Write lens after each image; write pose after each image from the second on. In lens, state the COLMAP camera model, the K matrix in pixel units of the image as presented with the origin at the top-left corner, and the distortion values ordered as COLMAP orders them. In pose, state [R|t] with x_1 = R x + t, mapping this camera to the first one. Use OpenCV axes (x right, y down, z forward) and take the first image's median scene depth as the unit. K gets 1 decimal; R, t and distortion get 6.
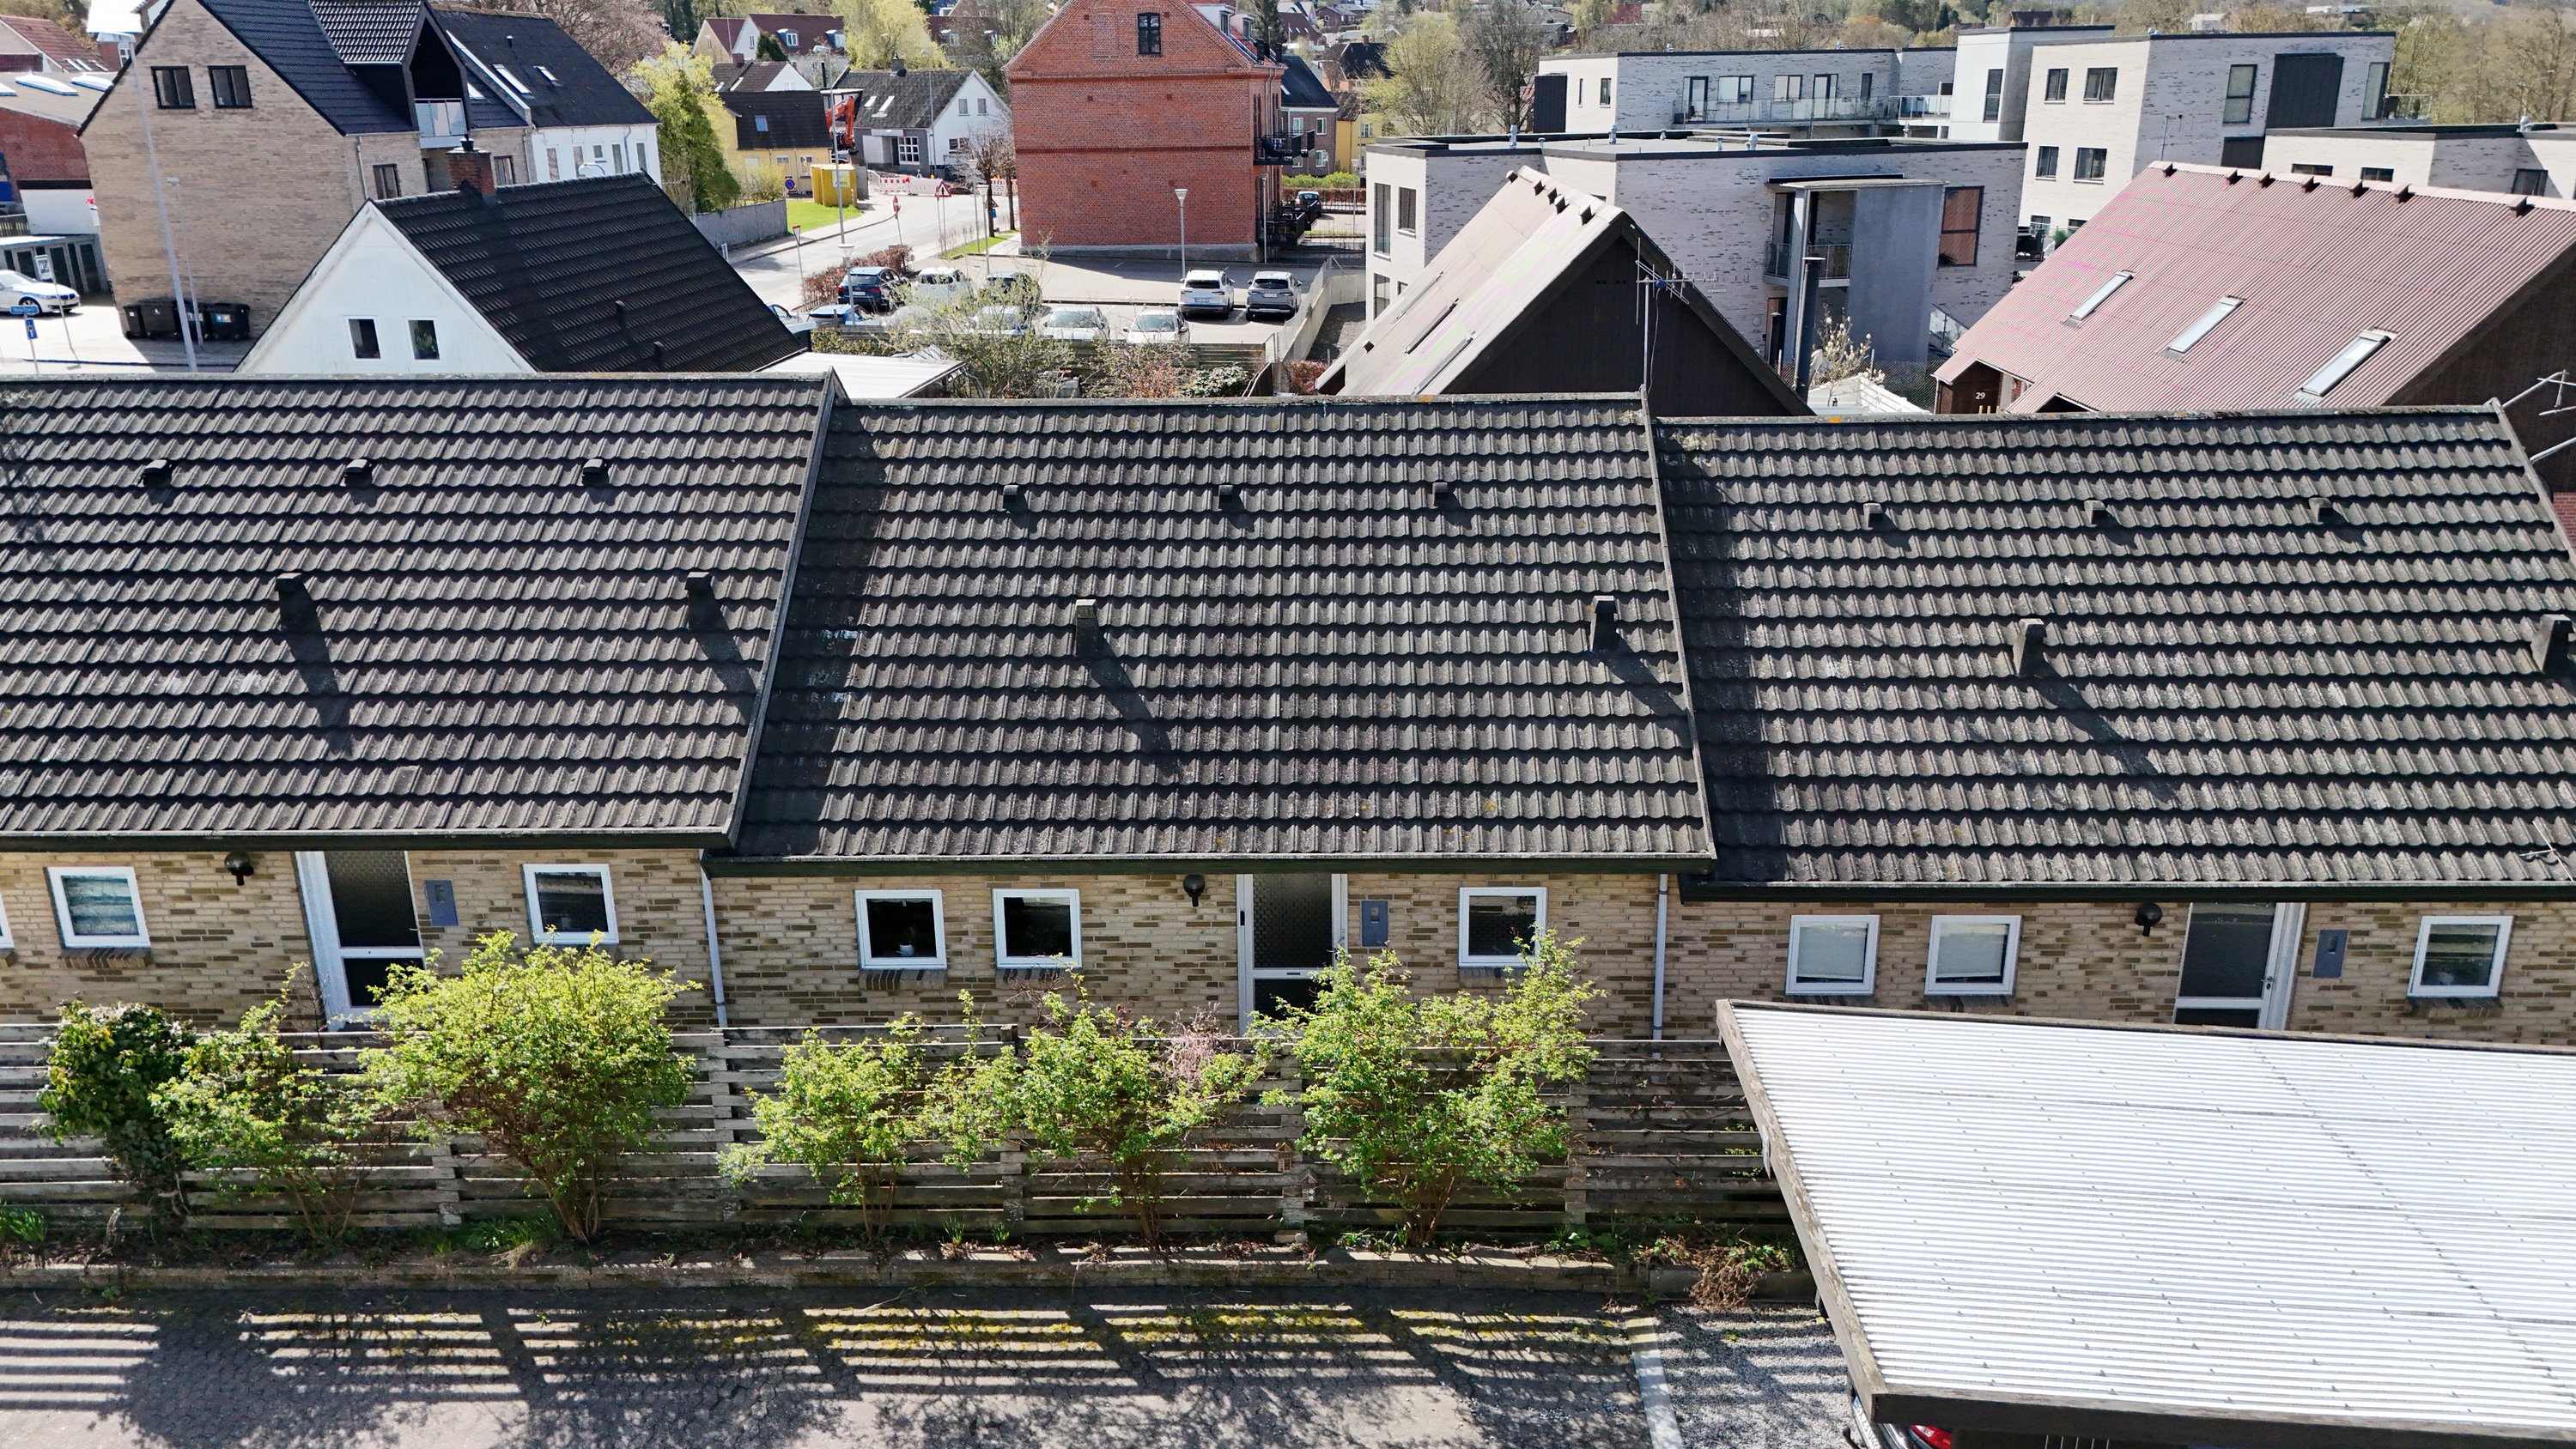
lens RADIAL K [[1913.8, 0, 1286.9], [0, 1913.8, 730.0], [0, 0, 1]] dist [0.049546, -0.023073]
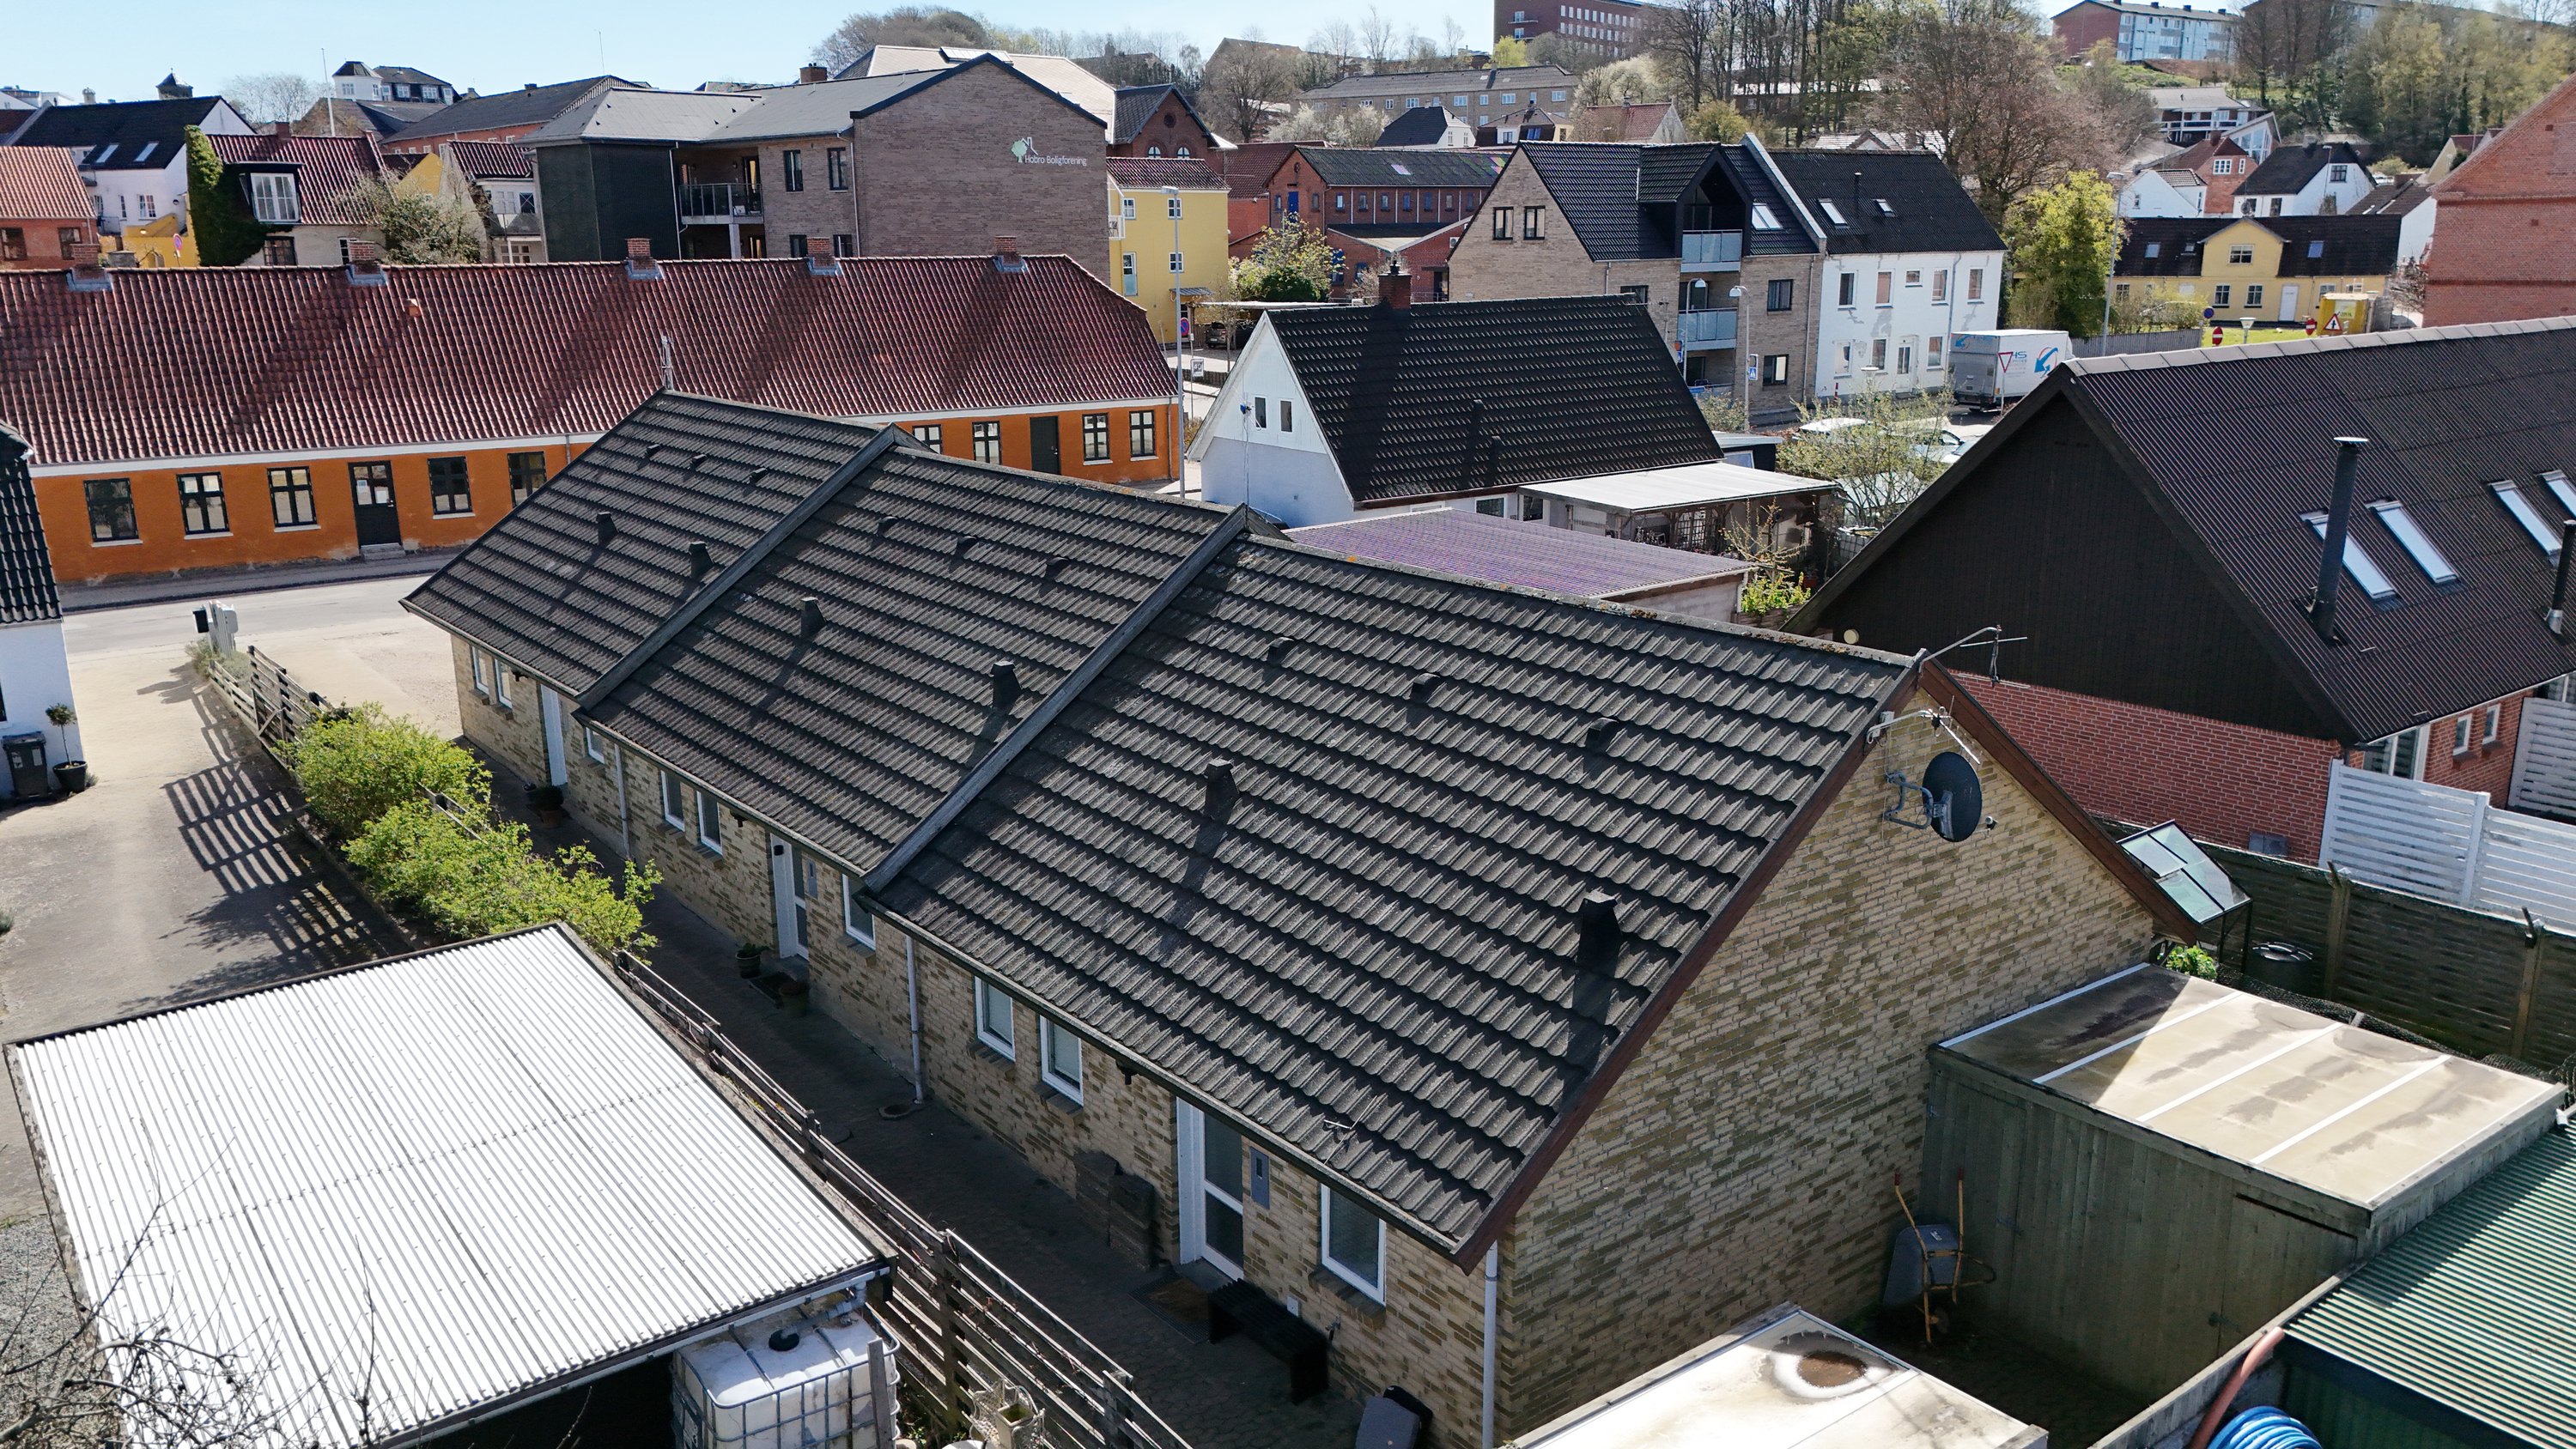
lens RADIAL K [[1913.8, 0, 1270.0], [0, 1913.8, 714.2], [0, 0, 1]] dist [0.049546, -0.023073]
pose [[0.604729, 0.192208, -0.772890, 1.155168], [-0.241986, 0.968906, 0.051619, -0.137374], [0.758779, 0.155813, 0.632437, 0.387620]]
